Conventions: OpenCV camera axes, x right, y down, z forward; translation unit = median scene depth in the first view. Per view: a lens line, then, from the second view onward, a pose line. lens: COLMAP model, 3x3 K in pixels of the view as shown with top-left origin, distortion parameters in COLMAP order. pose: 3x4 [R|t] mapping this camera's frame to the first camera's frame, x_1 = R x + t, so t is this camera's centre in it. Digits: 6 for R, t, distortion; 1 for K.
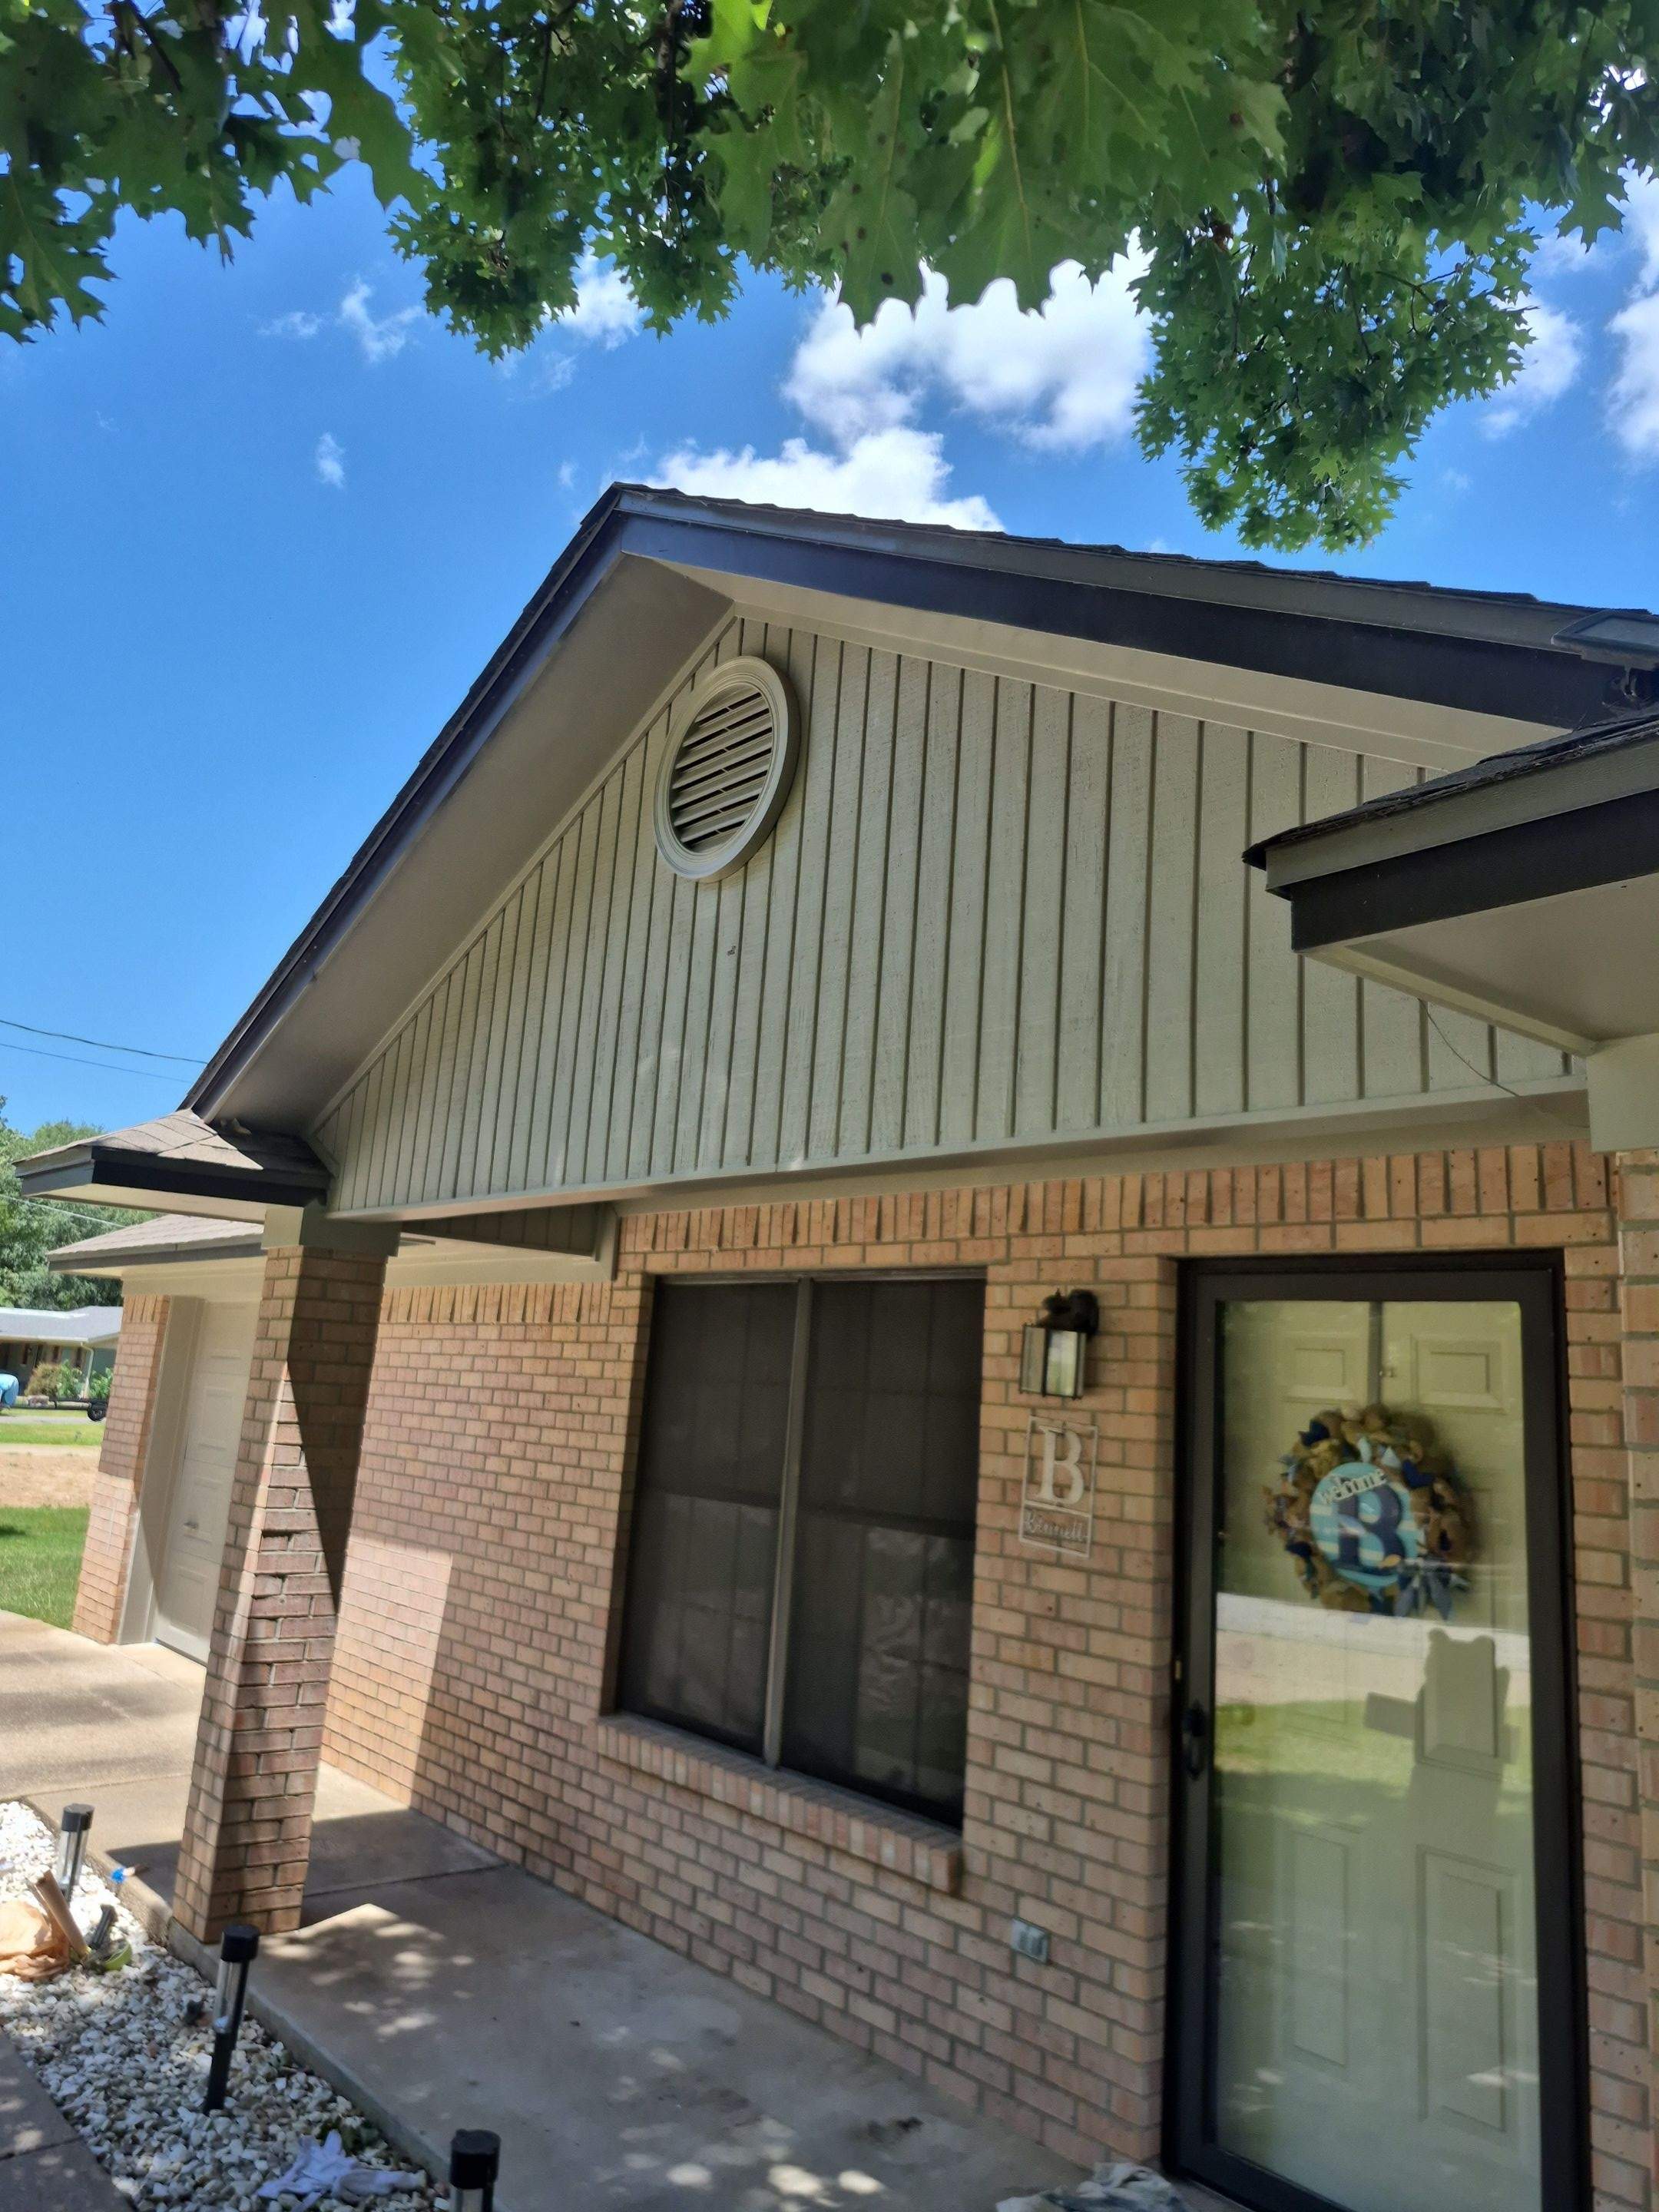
lens RADIAL K [[1592.3, 0, 829.5], [0, 1592.3, 1106.0], [0, 0, 1]] dist [-0.004496, -0.002818]
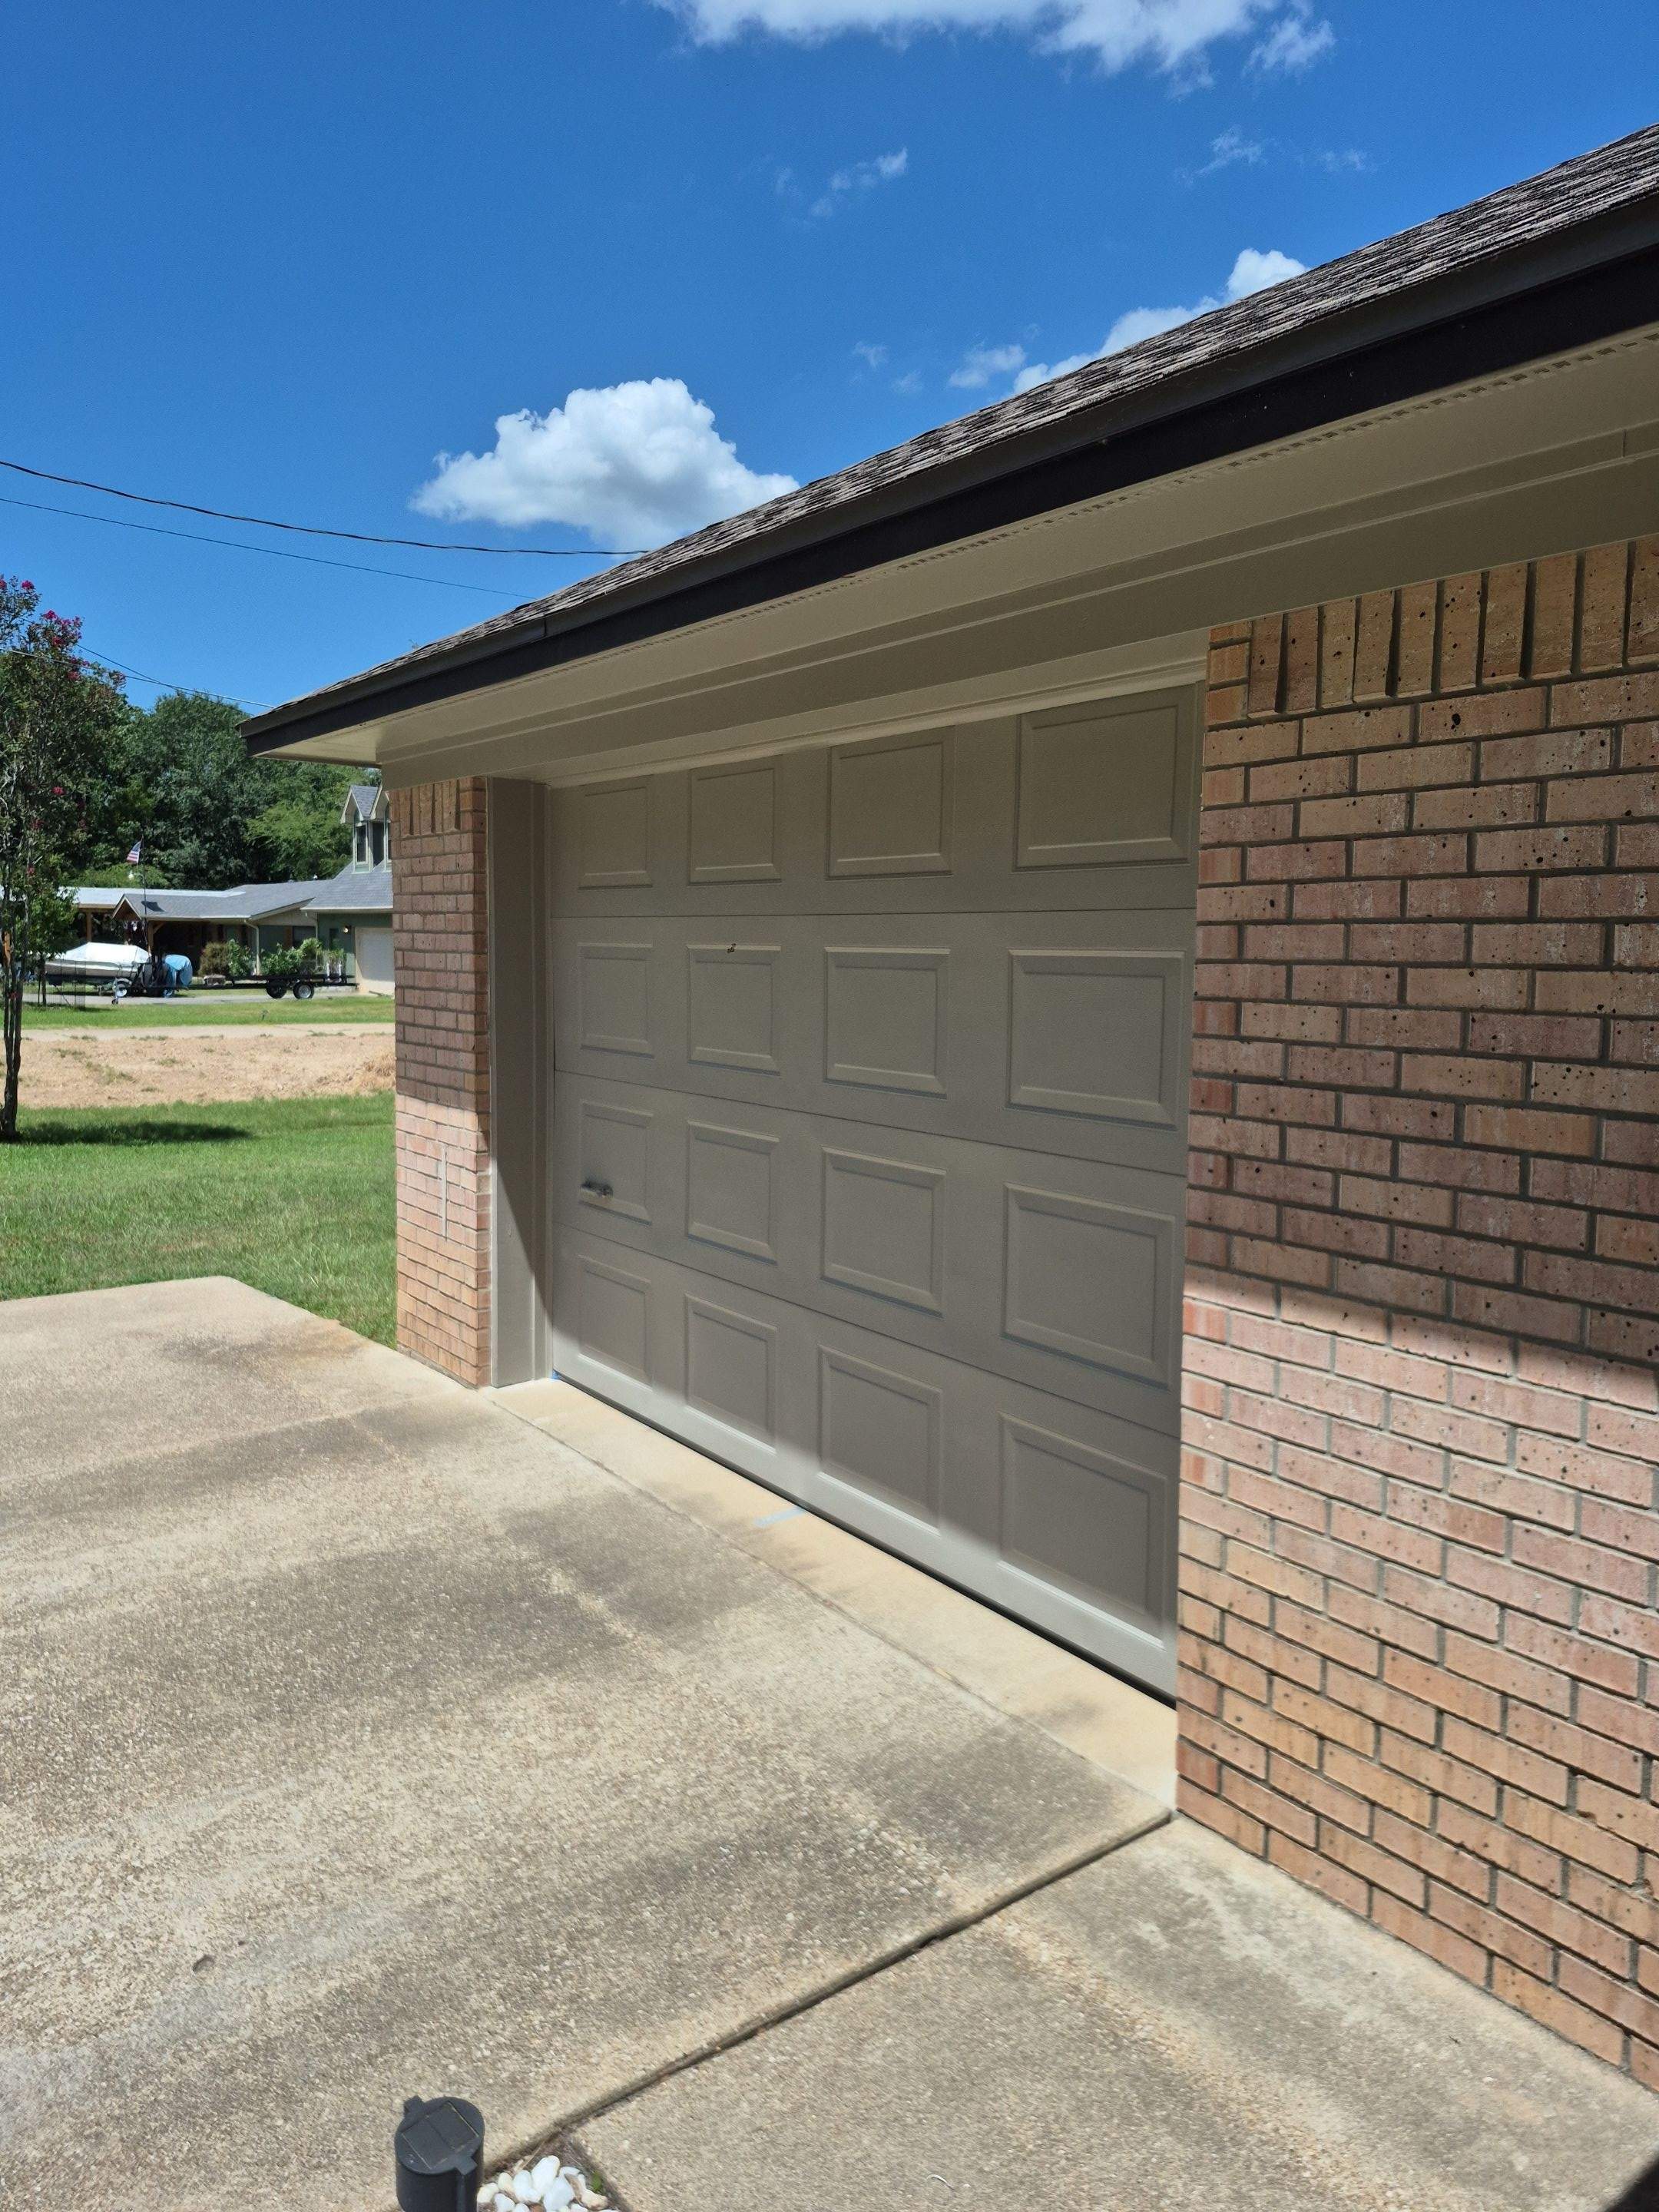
lens RADIAL K [[1600.4, 0, 829.5], [0, 1600.4, 1106.0], [0, 0, 1]] dist [0.036979, 0.001660]
pose [[0.994289, -0.052207, -0.093081, -0.257095], [0.076497, 0.956802, 0.280497, 0.082895], [0.074416, -0.286016, 0.955331, 0.462528]]
